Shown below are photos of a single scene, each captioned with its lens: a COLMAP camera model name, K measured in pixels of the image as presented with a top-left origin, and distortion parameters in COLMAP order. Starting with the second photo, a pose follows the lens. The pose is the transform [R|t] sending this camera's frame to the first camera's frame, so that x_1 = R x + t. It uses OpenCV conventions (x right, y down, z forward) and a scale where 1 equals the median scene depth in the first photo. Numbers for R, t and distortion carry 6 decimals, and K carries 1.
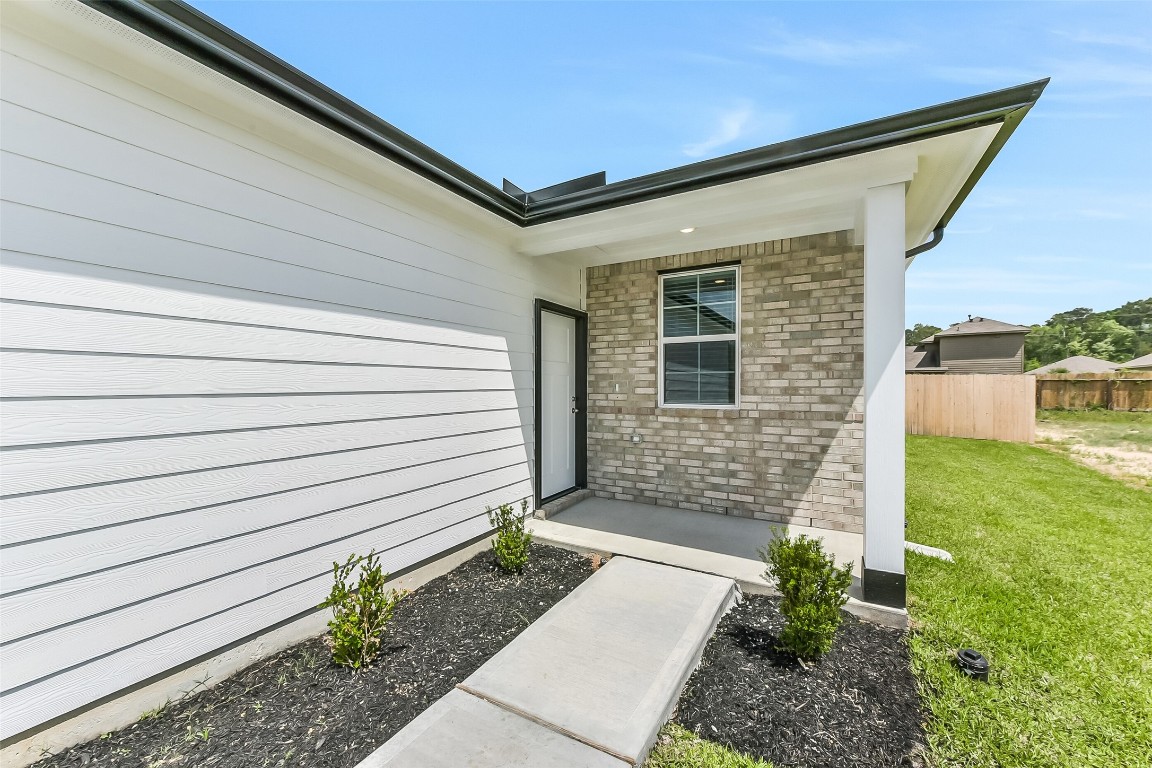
lens RADIAL K [[449.1, 0, 576.4], [0, 449.1, 385.0], [0, 0, 1]] dist [0.005874, -0.002178]
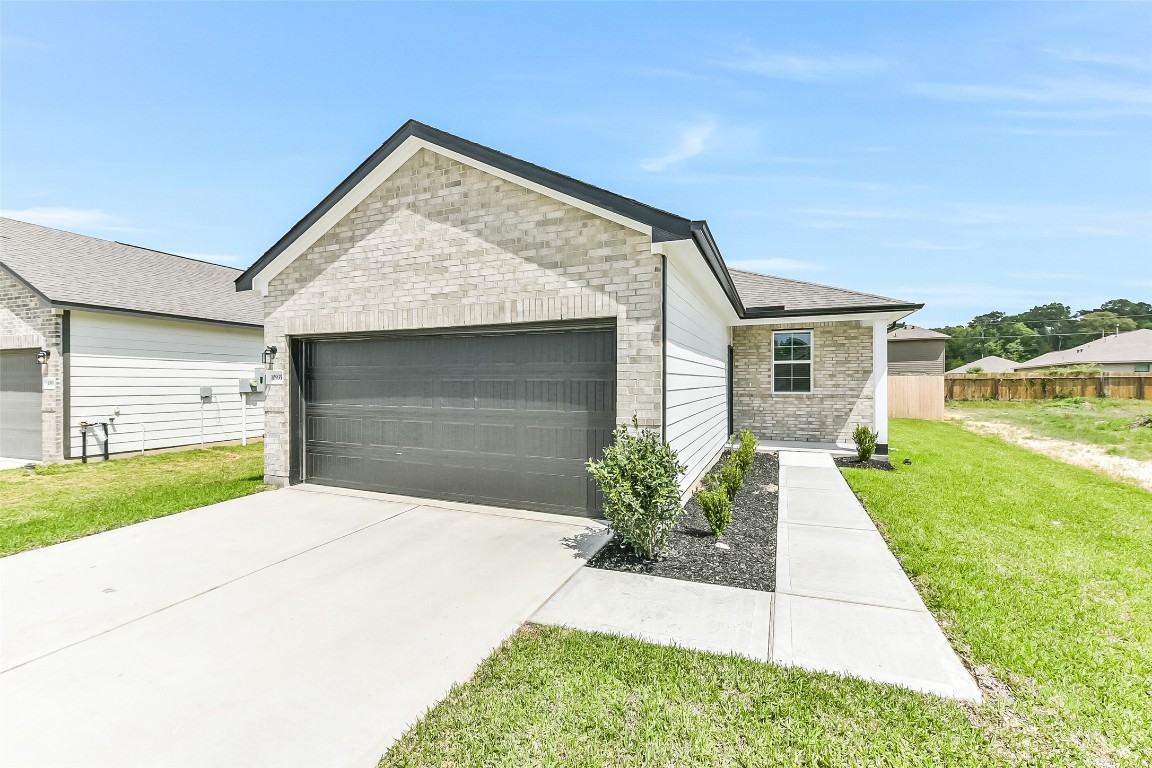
lens RADIAL K [[475.1, 0, 579.6], [0, 475.1, 381.2], [0, 0, 1]] dist [-0.000869, -0.000538]
pose [[0.993074, -0.001407, 0.117485, -0.980417], [0.001705, 0.999996, -0.002433, -0.005902], [-0.117481, 0.002617, 0.993072, -1.115427]]
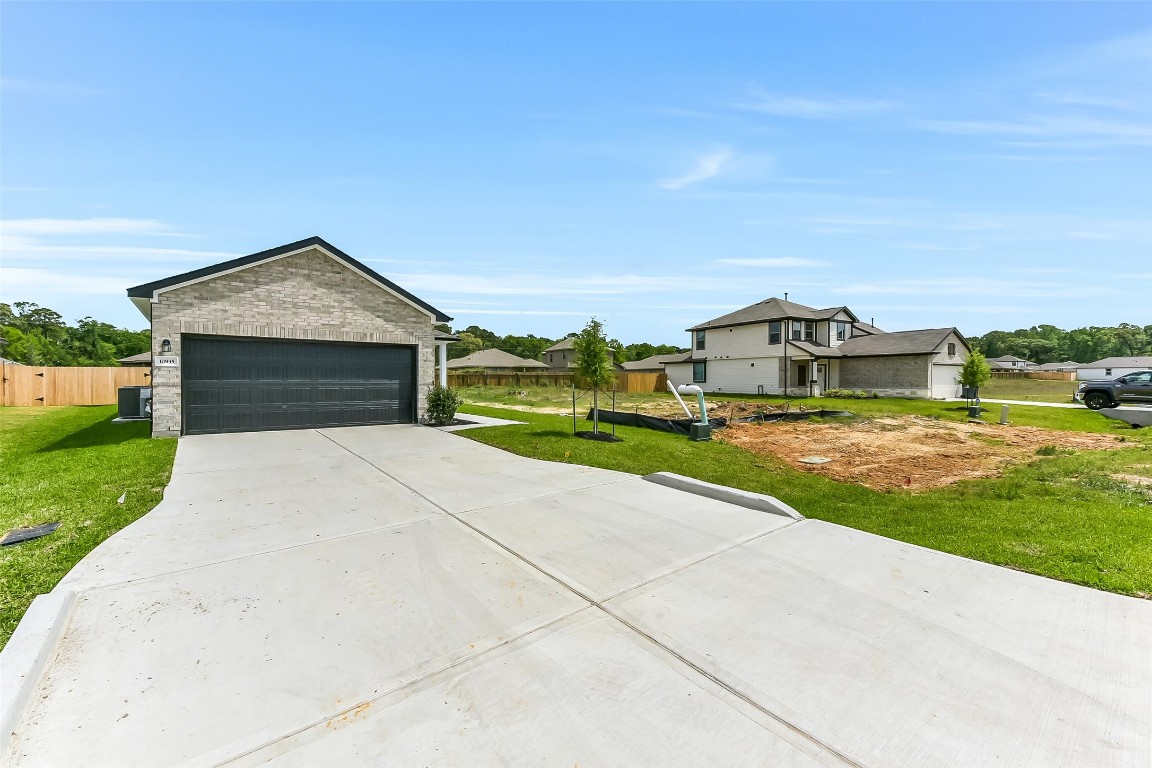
lens RADIAL K [[475.1, 0, 582.1], [0, 475.1, 381.5], [0, 0, 1]] dist [-0.000869, -0.000538]
pose [[0.363965, -0.003283, 0.931407, -2.835708], [-0.000391, 0.999993, 0.003677, 0.051120], [-0.931412, -0.001702, 0.363961, -1.927530]]
